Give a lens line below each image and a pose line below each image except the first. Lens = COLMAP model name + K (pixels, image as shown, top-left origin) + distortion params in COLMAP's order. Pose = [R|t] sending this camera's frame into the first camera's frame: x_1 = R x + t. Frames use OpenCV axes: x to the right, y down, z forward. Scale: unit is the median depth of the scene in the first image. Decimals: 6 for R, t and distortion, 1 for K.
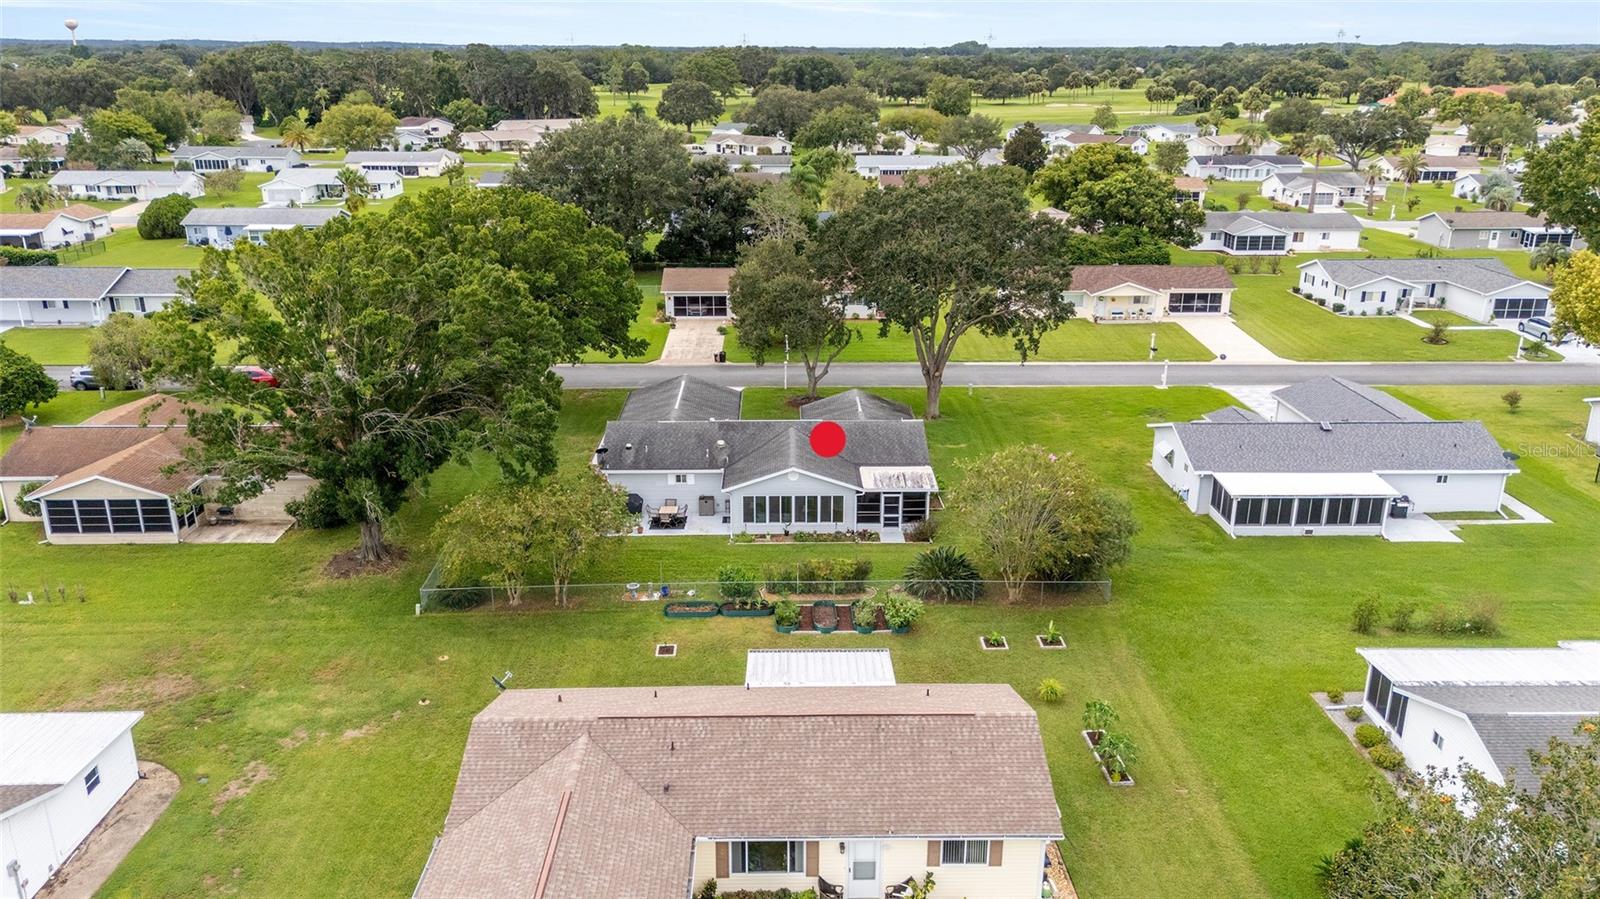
lens RADIAL K [[1189.7, 0, 827.4], [0, 1189.7, 448.6], [0, 0, 1]] dist [0.028215, 0.000907]
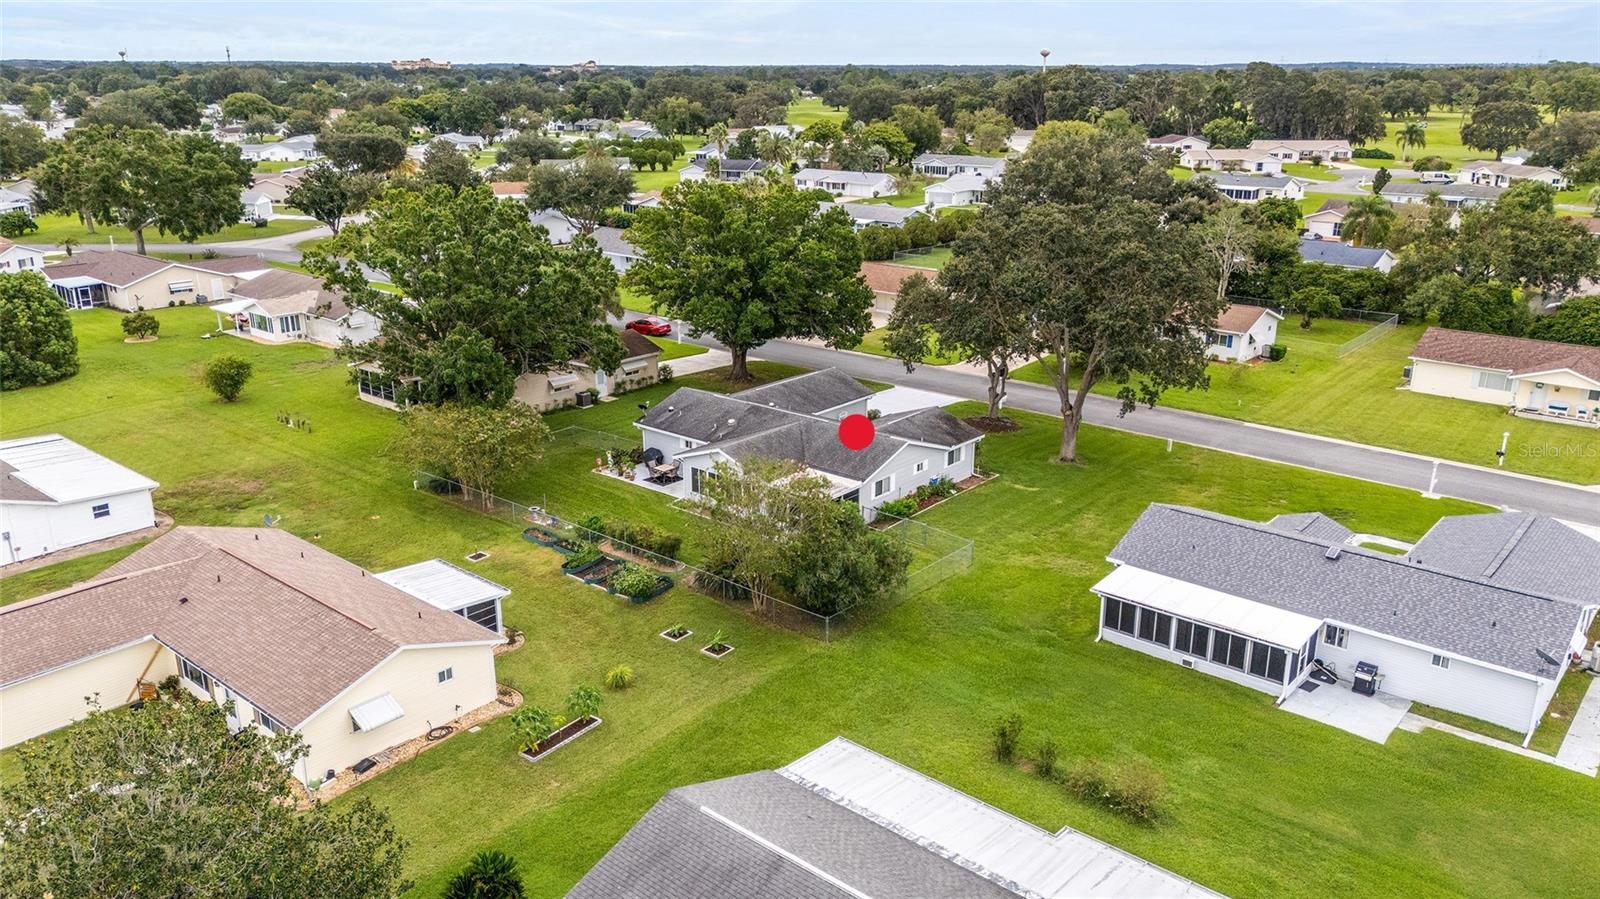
lens RADIAL K [[1189.7, 0, 827.4], [0, 1189.7, 448.6], [0, 0, 1]] dist [0.028215, 0.000907]
pose [[0.747904, 0.199389, -0.633154, 0.694980], [-0.208978, 0.976046, 0.060519, -0.067684], [0.630054, 0.087053, 0.771656, 0.219040]]
